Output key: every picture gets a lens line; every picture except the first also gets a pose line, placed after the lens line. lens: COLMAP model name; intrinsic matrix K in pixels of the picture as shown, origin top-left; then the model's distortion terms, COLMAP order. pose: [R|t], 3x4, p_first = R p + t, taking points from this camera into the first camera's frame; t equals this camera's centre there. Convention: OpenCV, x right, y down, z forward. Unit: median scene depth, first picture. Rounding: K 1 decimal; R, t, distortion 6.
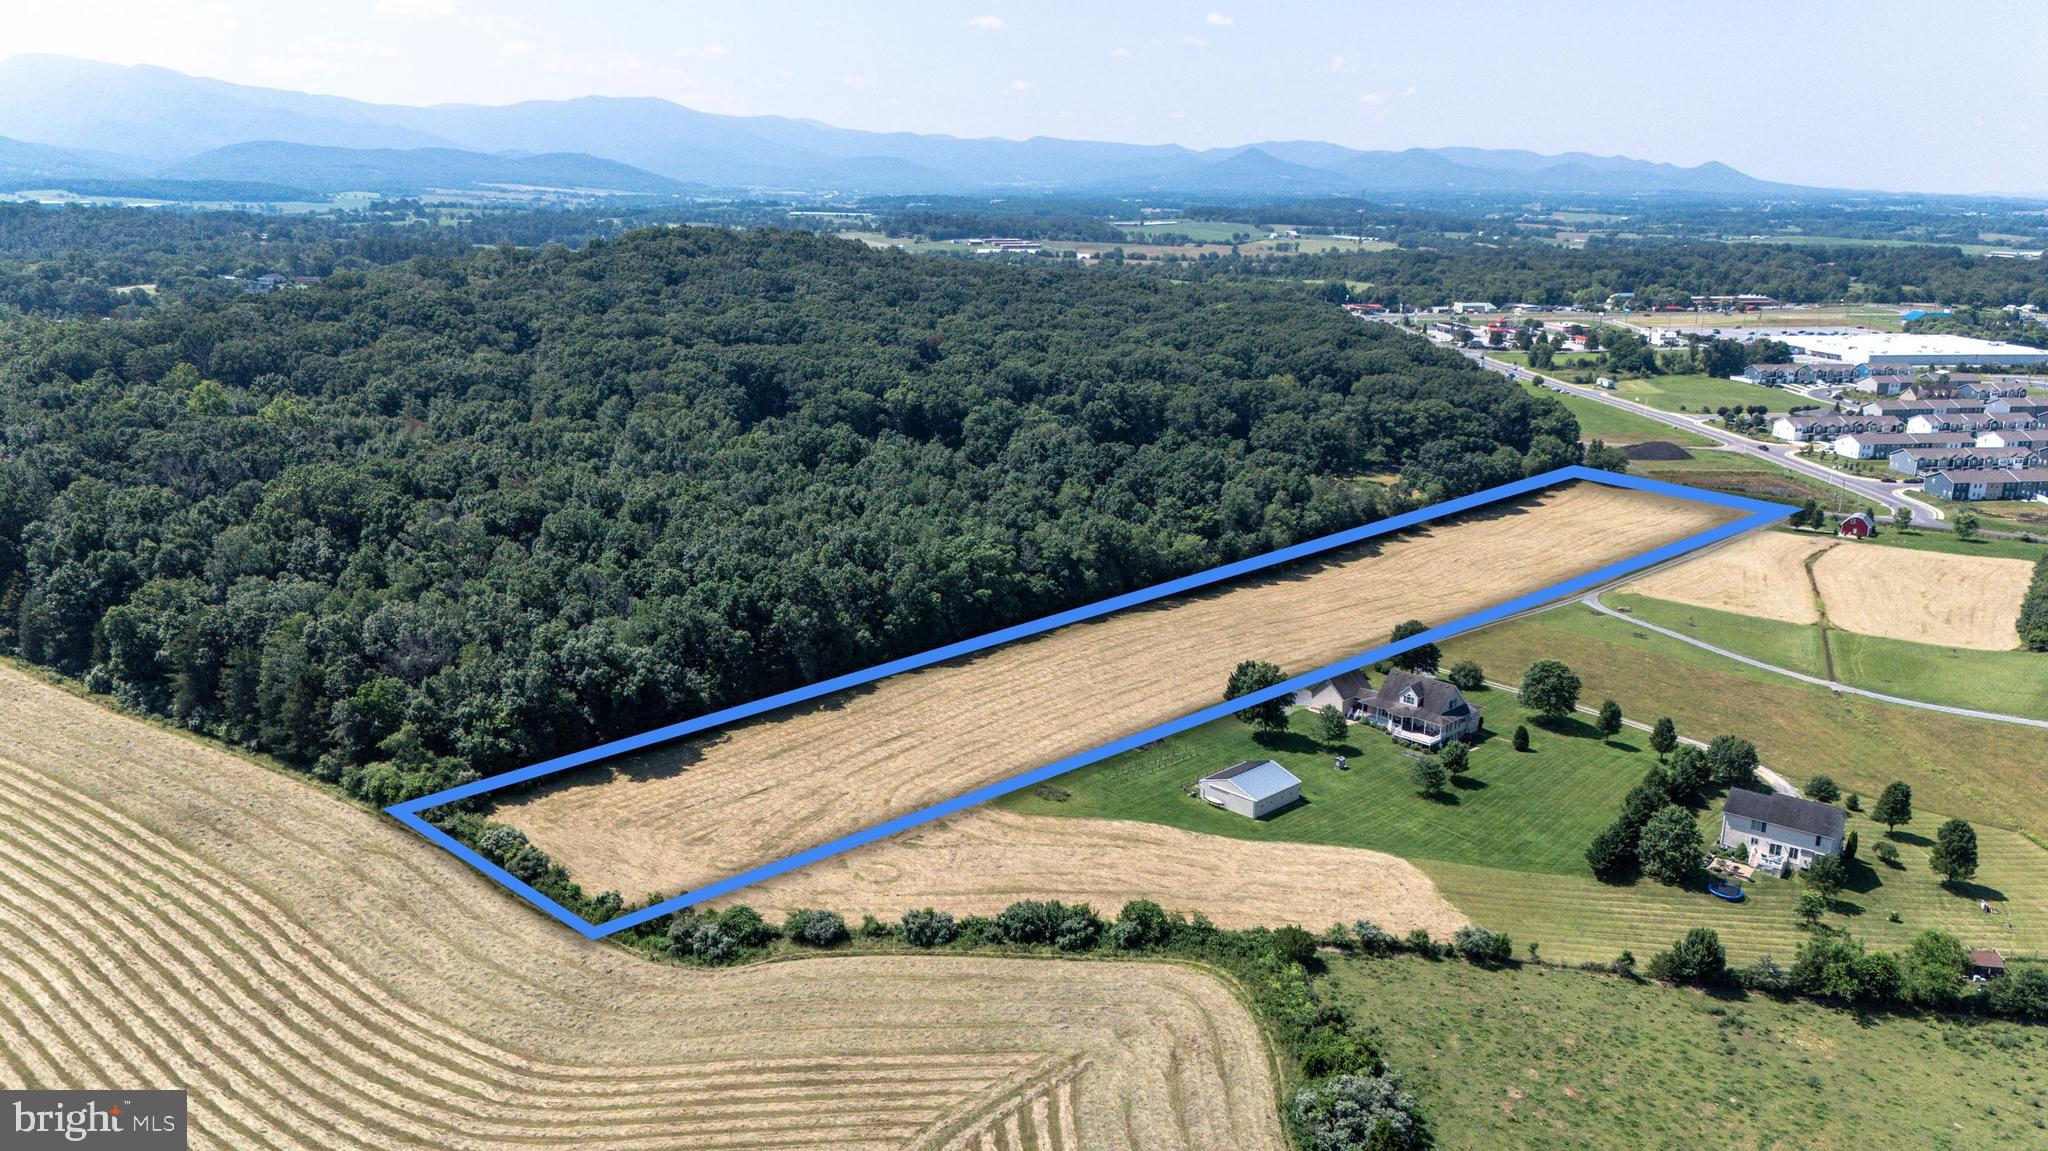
lens RADIAL K [[1491.6, 0, 1029.4], [0, 1491.6, 577.7], [0, 0, 1]] dist [0.070865, -0.080800]
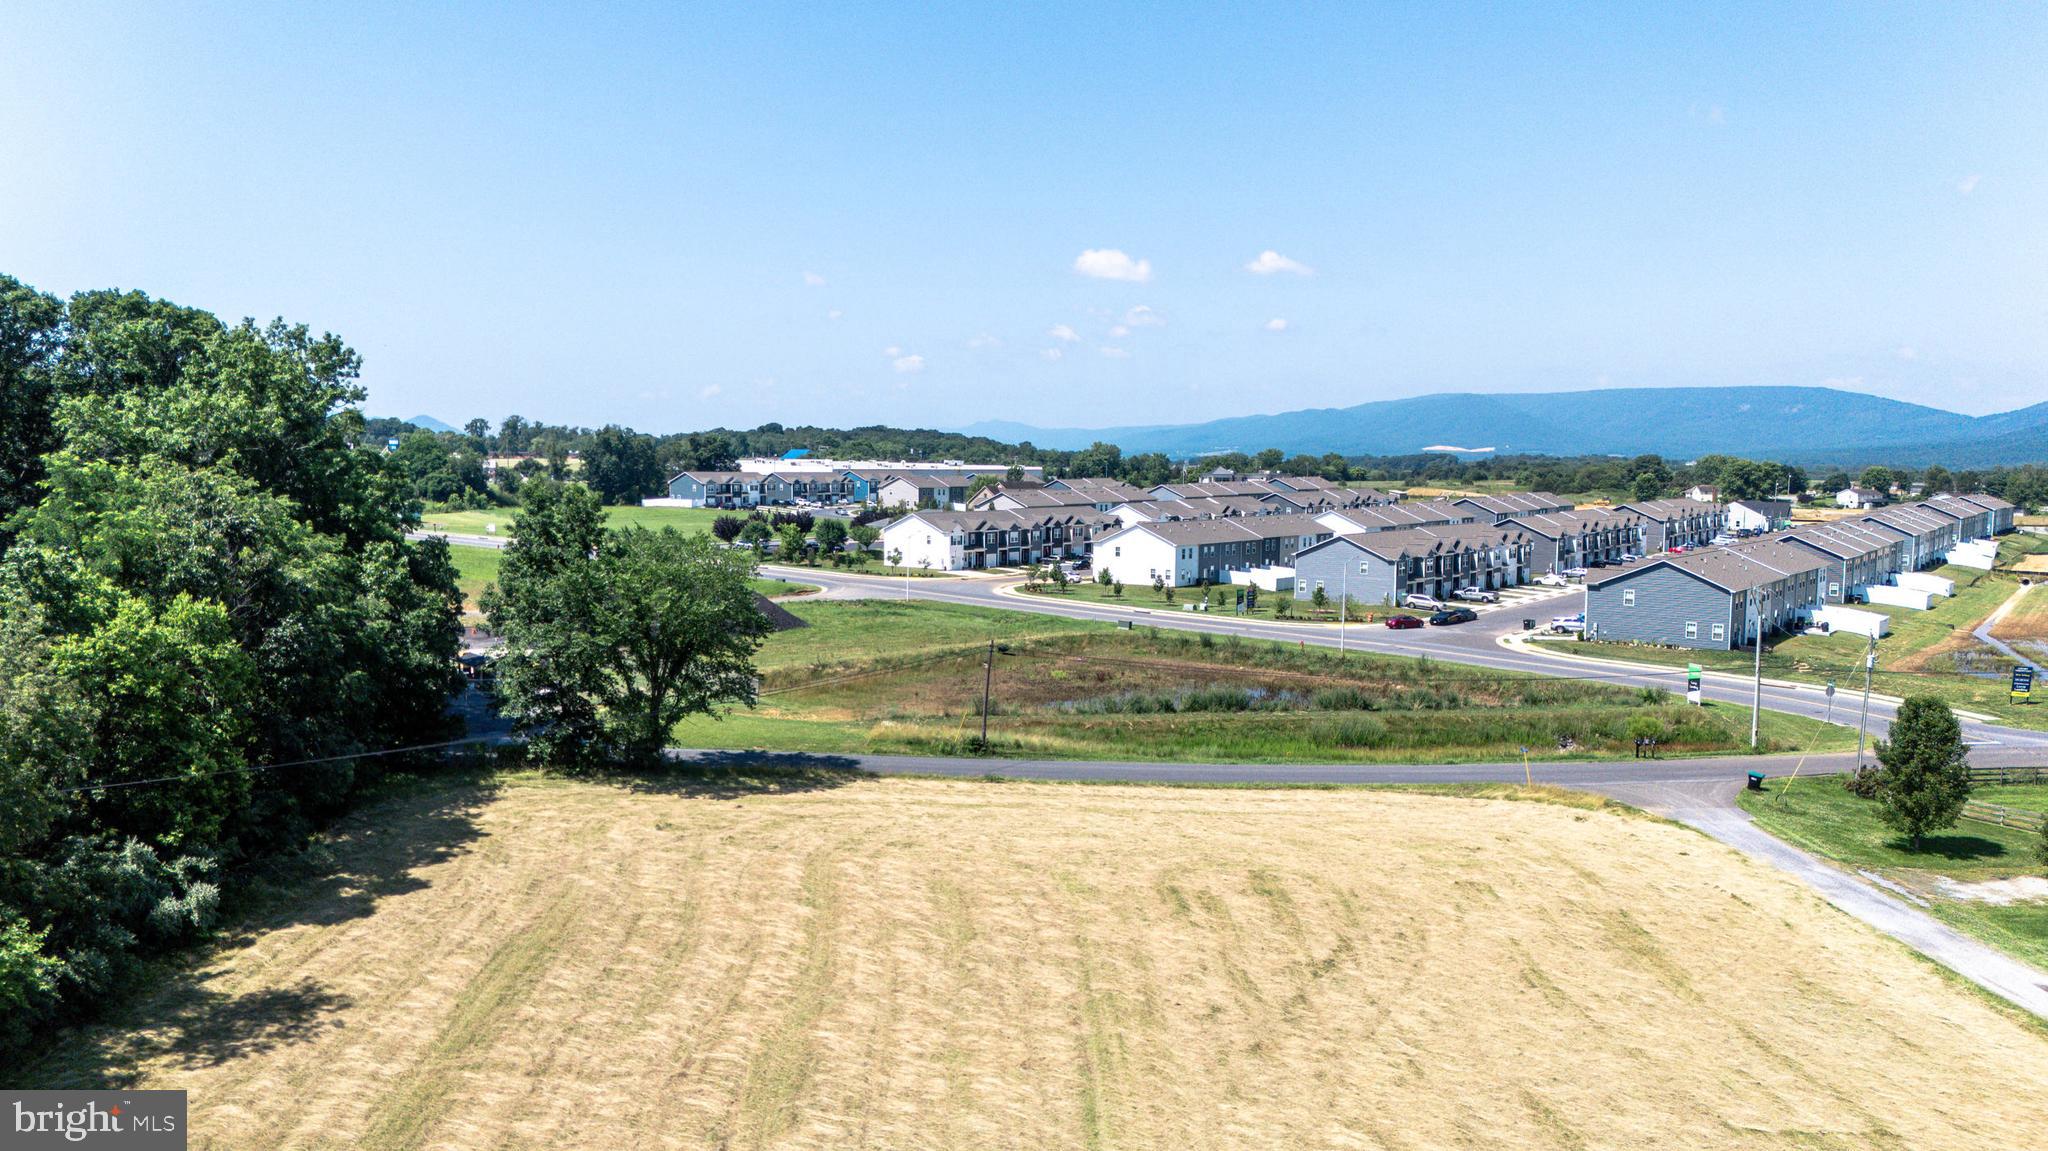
lens RADIAL K [[1491.6, 0, 1027.6], [0, 1491.6, 576.6], [0, 0, 1]] dist [0.070865, -0.080800]
pose [[0.700951, -0.060932, 0.710602, 0.339356], [0.179231, 0.979419, -0.092814, -0.067865], [-0.690322, 0.192421, 0.697446, 0.967219]]
